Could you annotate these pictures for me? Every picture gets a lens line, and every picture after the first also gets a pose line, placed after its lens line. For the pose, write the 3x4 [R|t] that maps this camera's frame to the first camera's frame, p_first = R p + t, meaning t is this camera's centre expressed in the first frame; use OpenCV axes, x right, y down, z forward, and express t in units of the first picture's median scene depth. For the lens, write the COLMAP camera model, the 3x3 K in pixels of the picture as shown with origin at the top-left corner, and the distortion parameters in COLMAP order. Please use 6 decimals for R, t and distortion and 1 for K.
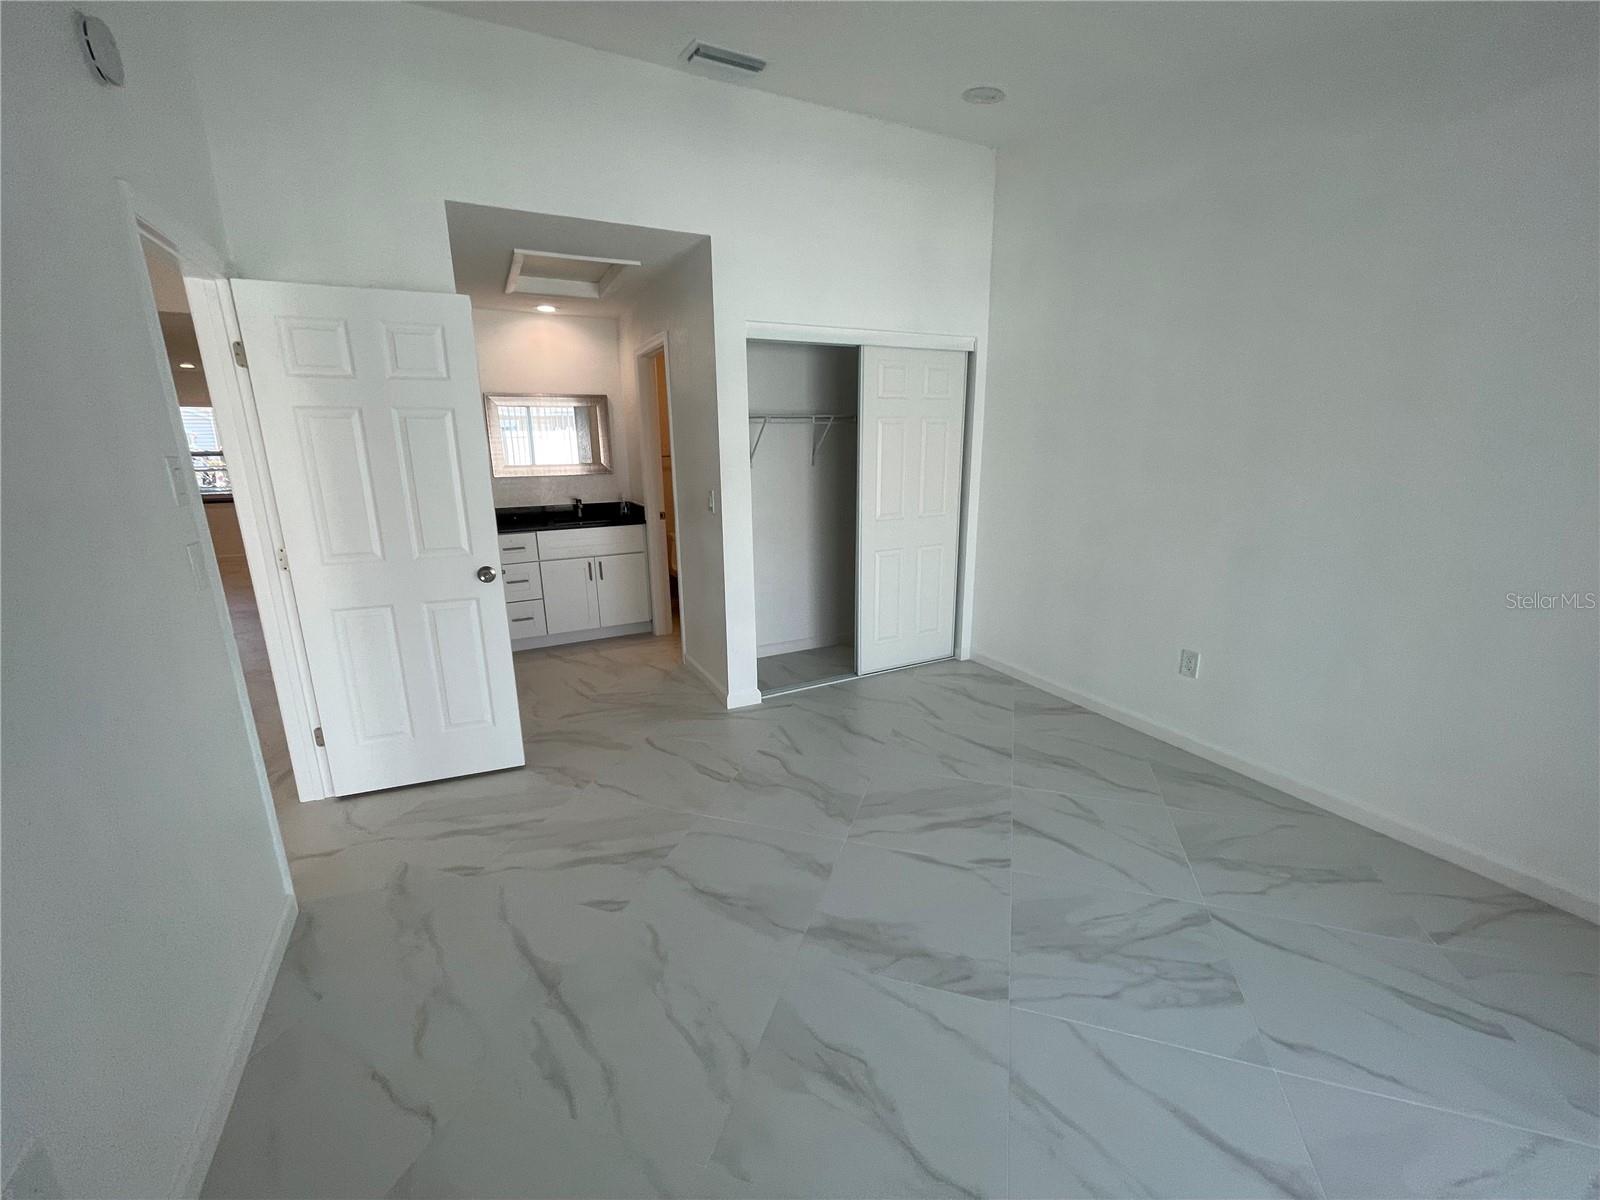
lens RADIAL K [[643.0, 0, 797.4], [0, 643.0, 596.4], [0, 0, 1]] dist [0.008847, 0.000013]
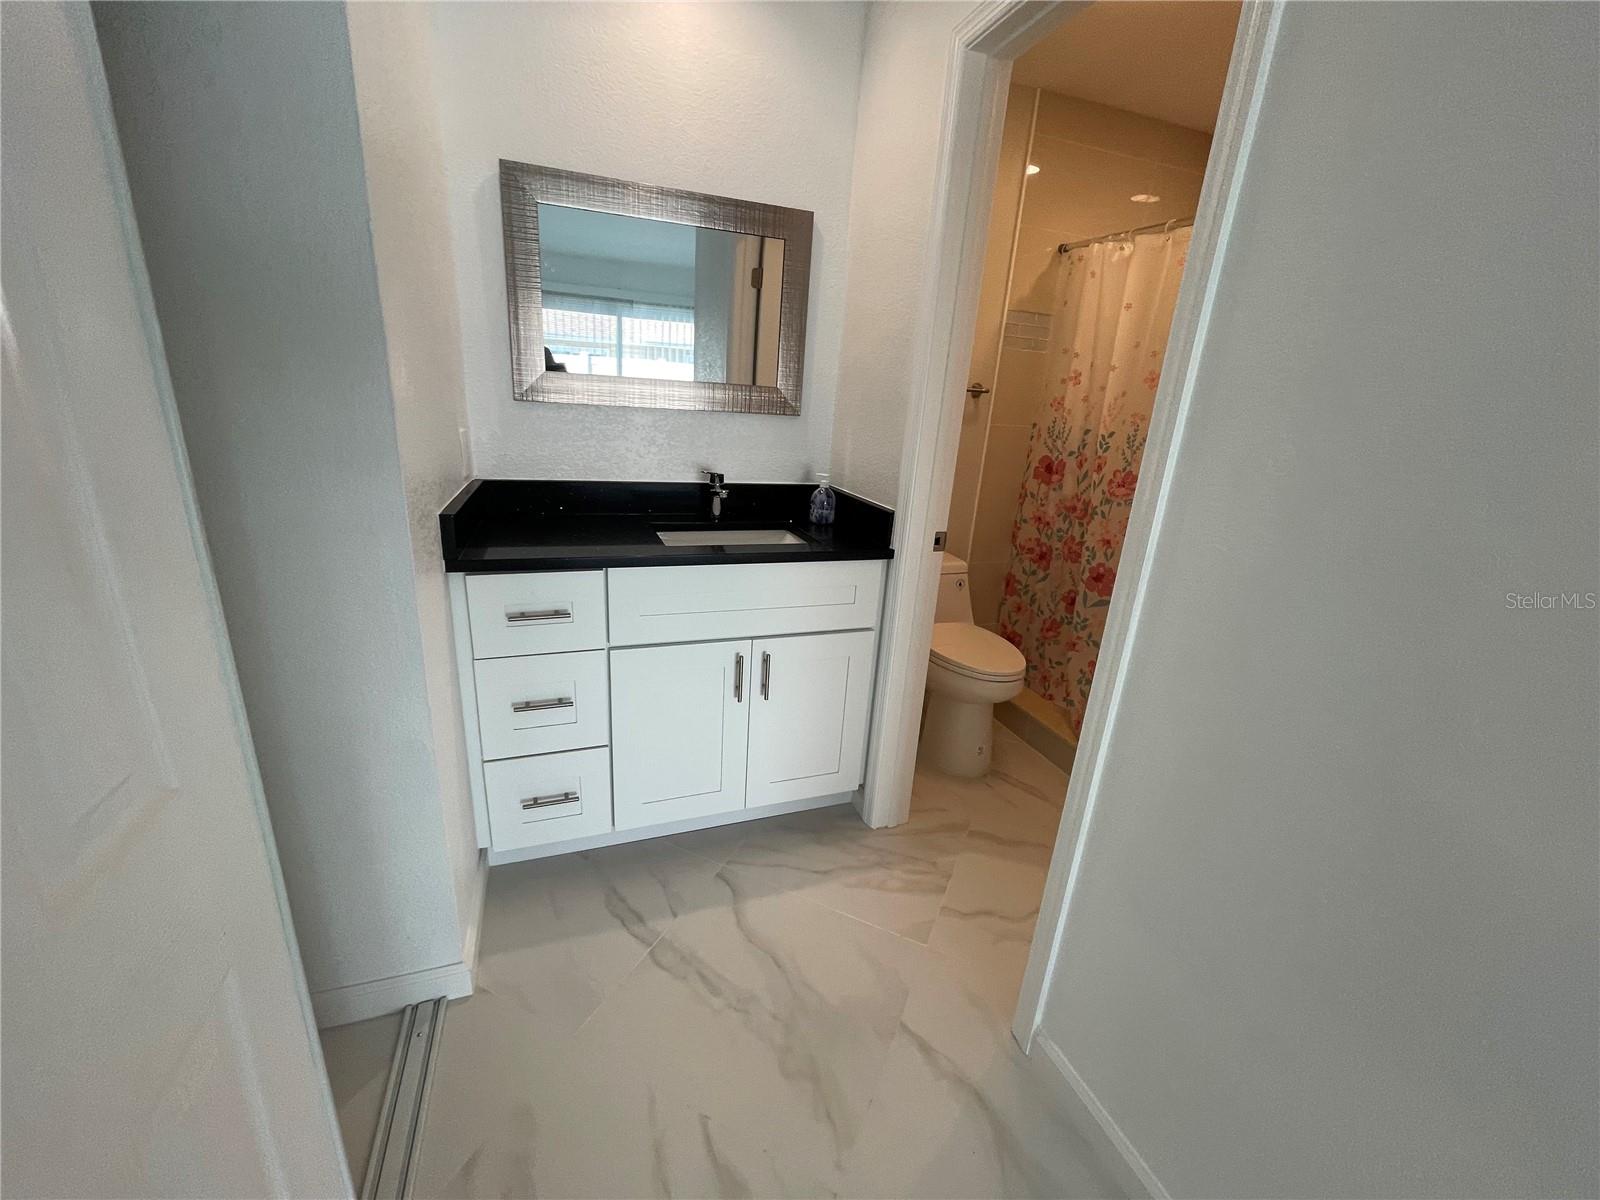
lens RADIAL K [[643.0, 0, 797.4], [0, 643.0, 596.4], [0, 0, 1]] dist [0.008847, 0.000013]
pose [[0.988990, 0.109280, -0.099783, -0.248181], [-0.103316, 0.992644, 0.063113, -0.108009], [0.105946, -0.052109, 0.993006, 0.617397]]
